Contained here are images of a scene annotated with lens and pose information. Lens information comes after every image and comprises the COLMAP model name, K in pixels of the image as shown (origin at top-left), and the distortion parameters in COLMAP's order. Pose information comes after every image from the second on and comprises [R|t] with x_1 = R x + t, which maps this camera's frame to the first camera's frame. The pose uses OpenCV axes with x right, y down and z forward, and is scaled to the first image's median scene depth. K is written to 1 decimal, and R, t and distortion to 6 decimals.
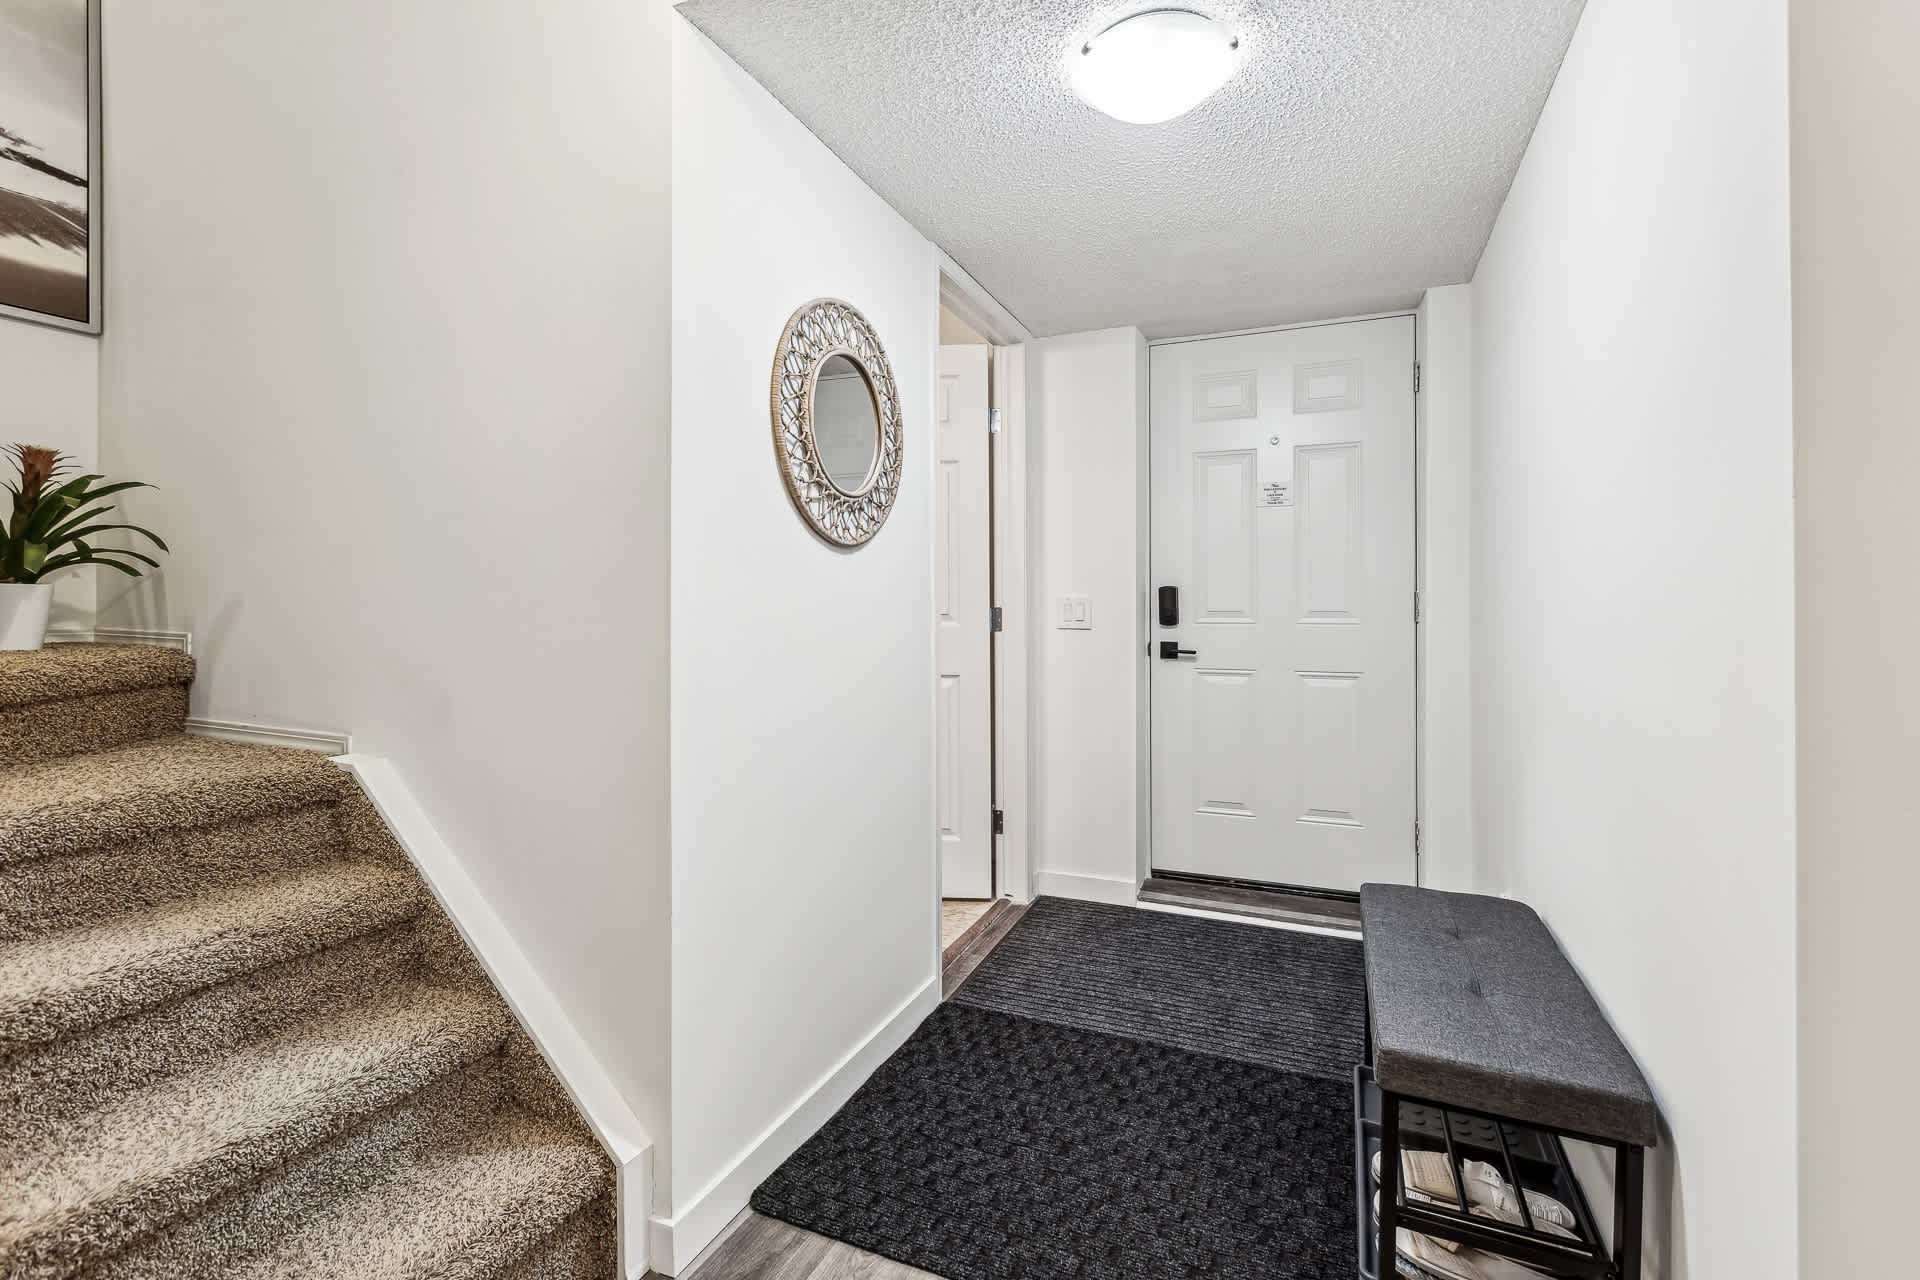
lens RADIAL K [[873.3, 0, 962.2], [0, 873.3, 600.6], [0, 0, 1]] dist [0.000010, 0.000479]
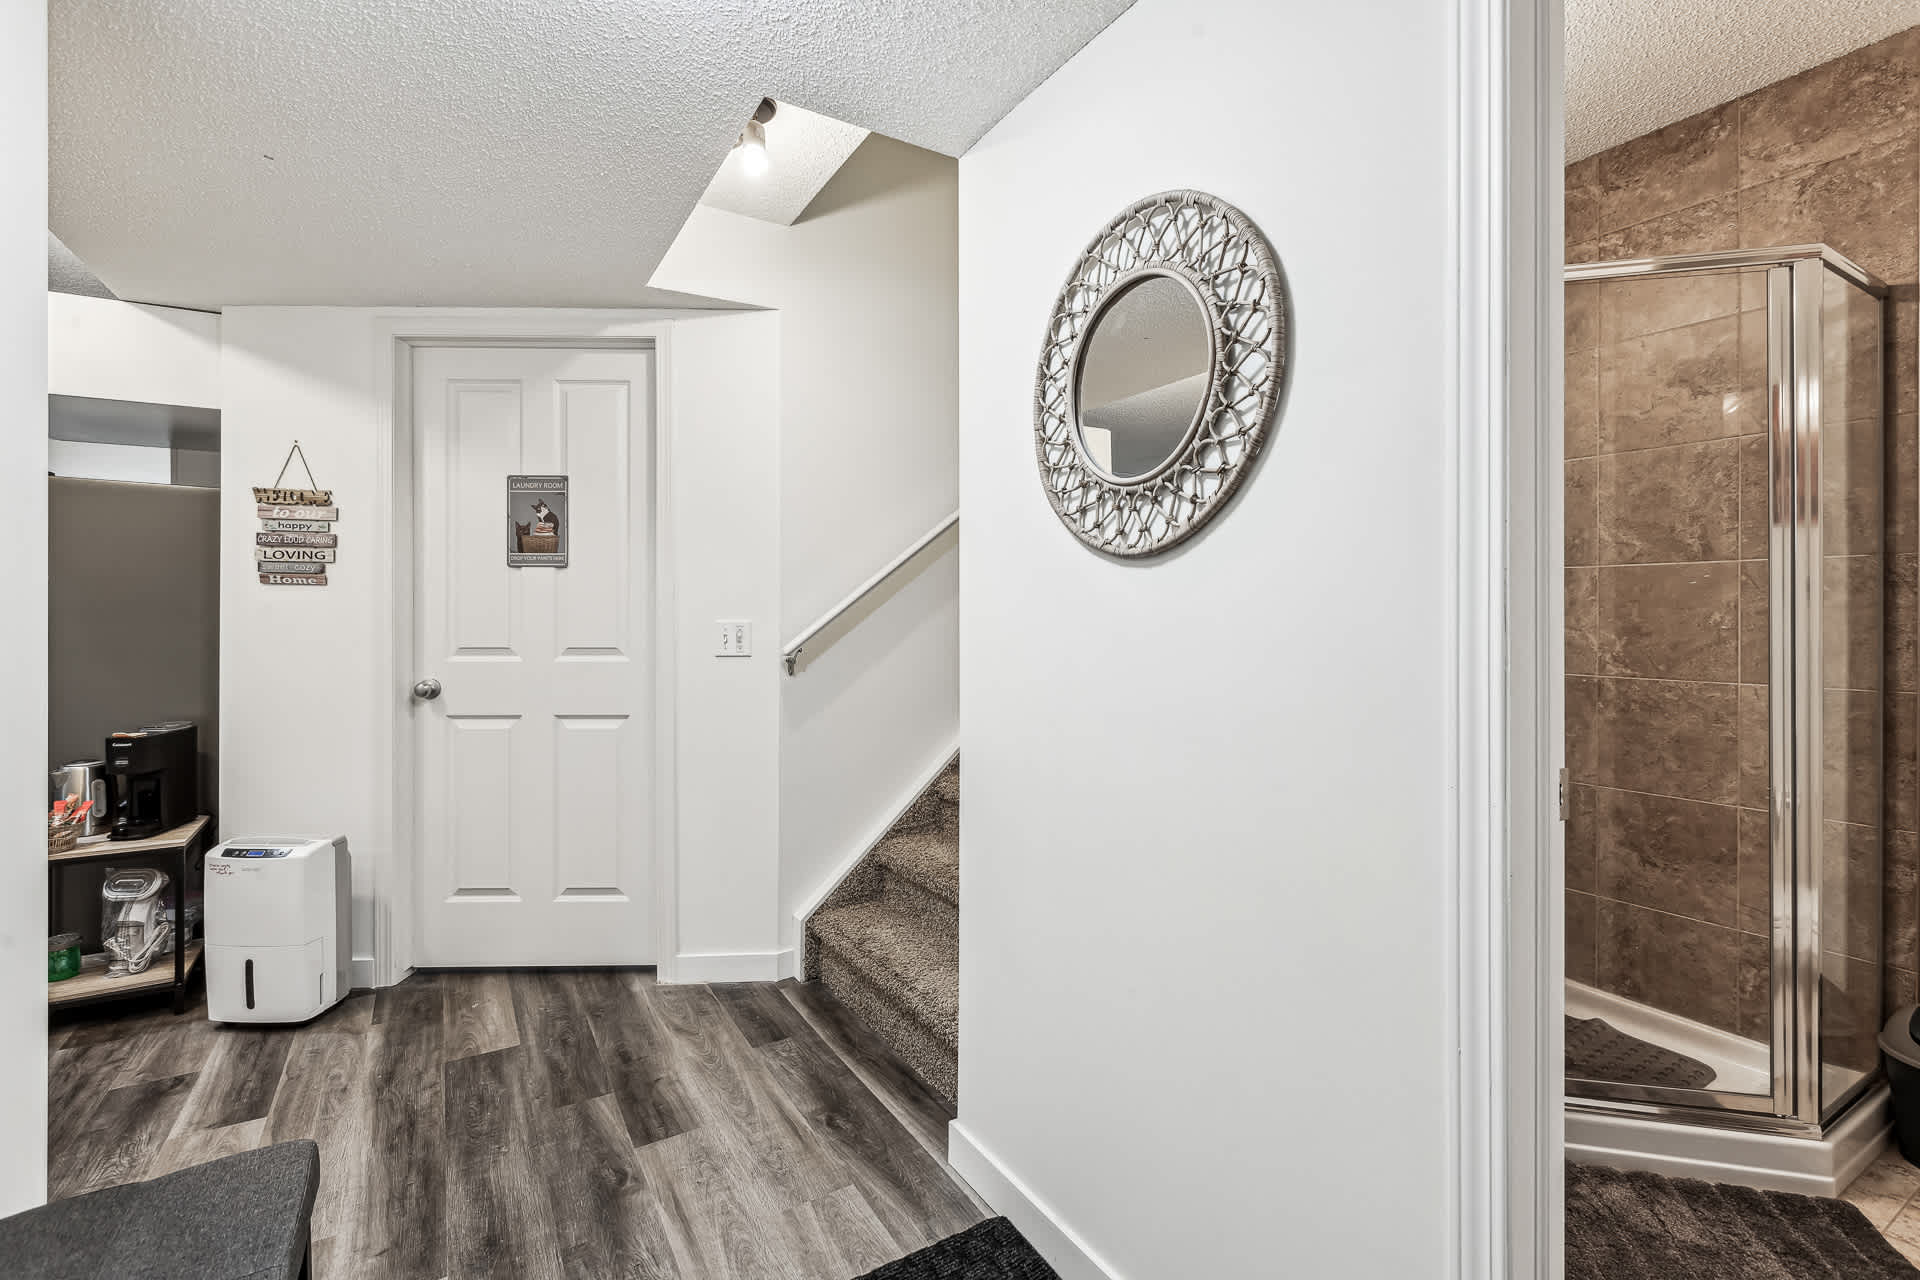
lens RADIAL K [[873.3, 0, 960.4], [0, 873.3, 627.2], [0, 0, 1]] dist [0.000010, 0.000479]
pose [[-0.584813, 0.000409, -0.811168, 0.523932], [0.006130, 0.999974, -0.003915, -0.004565], [0.811145, -0.007262, -0.584800, 1.324840]]
